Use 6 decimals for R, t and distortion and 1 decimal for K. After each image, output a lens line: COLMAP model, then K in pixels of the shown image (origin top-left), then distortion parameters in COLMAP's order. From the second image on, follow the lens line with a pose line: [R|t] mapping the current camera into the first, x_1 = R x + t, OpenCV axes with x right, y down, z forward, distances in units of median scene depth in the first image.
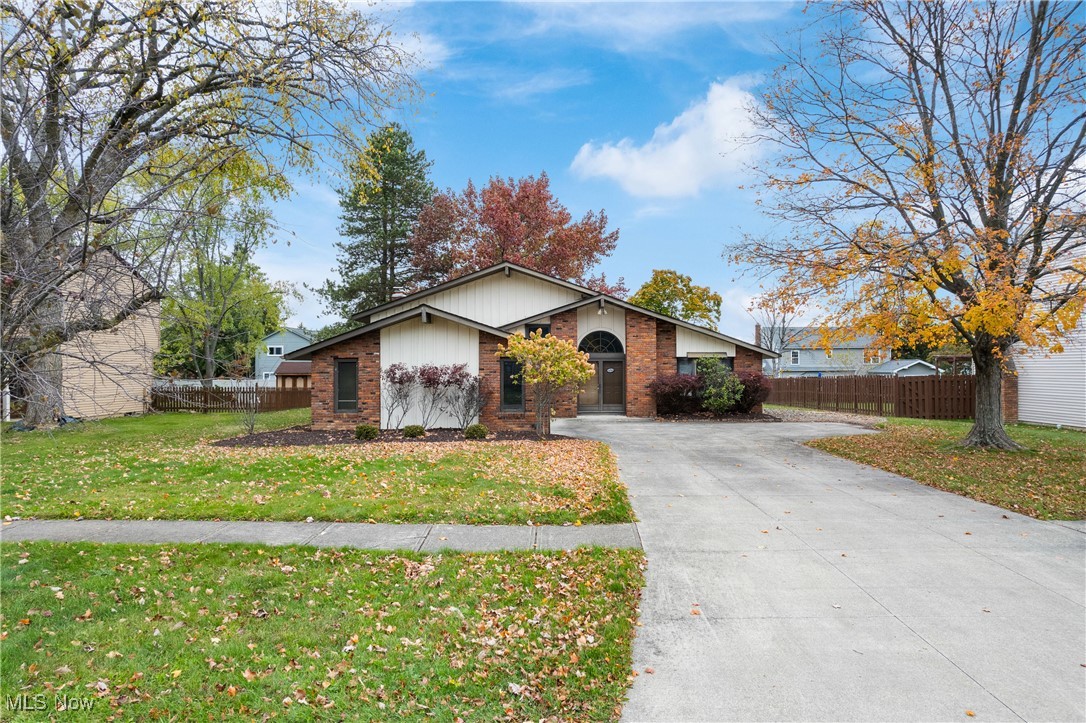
lens RADIAL K [[697.8, 0, 543.0], [0, 697.8, 361.5], [0, 0, 1]] dist [-0.033588, 0.000680]
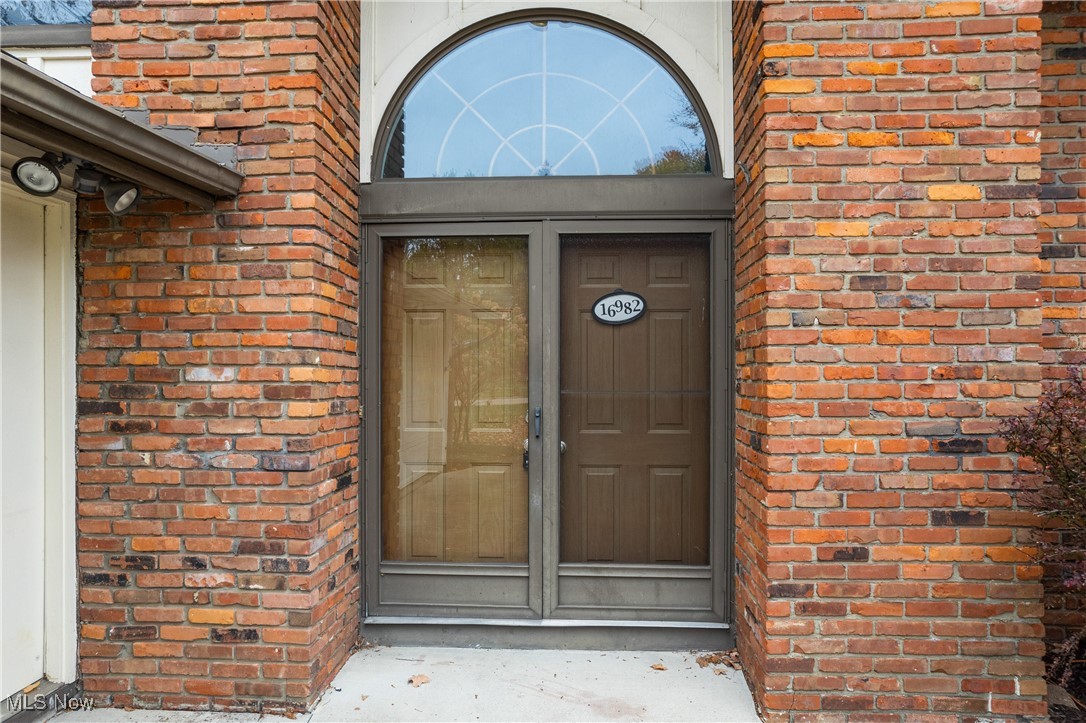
lens RADIAL K [[697.8, 0, 543.0], [0, 697.8, 361.5], [0, 0, 1]] dist [-0.033588, 0.000680]
pose [[0.998755, 0.001983, -0.049854, 0.090993], [-0.001947, 0.999998, 0.000763, 0.023459], [0.049856, -0.000665, 0.998756, 0.885767]]
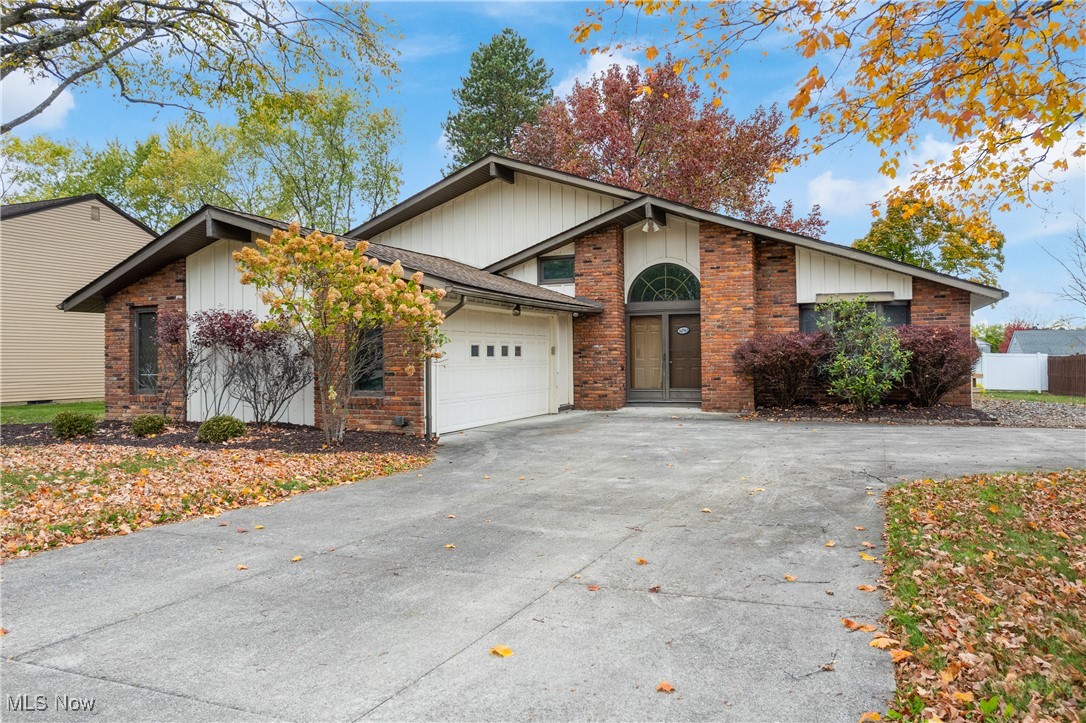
lens RADIAL K [[756.1, 0, 574.5], [0, 756.1, 362.2], [0, 0, 1]] dist [-0.046017, -0.001645]
pose [[0.936876, -0.005150, -0.349623, 0.237321], [0.009950, 0.999879, 0.011932, 0.031371], [0.349520, -0.014658, 0.936814, 0.386472]]
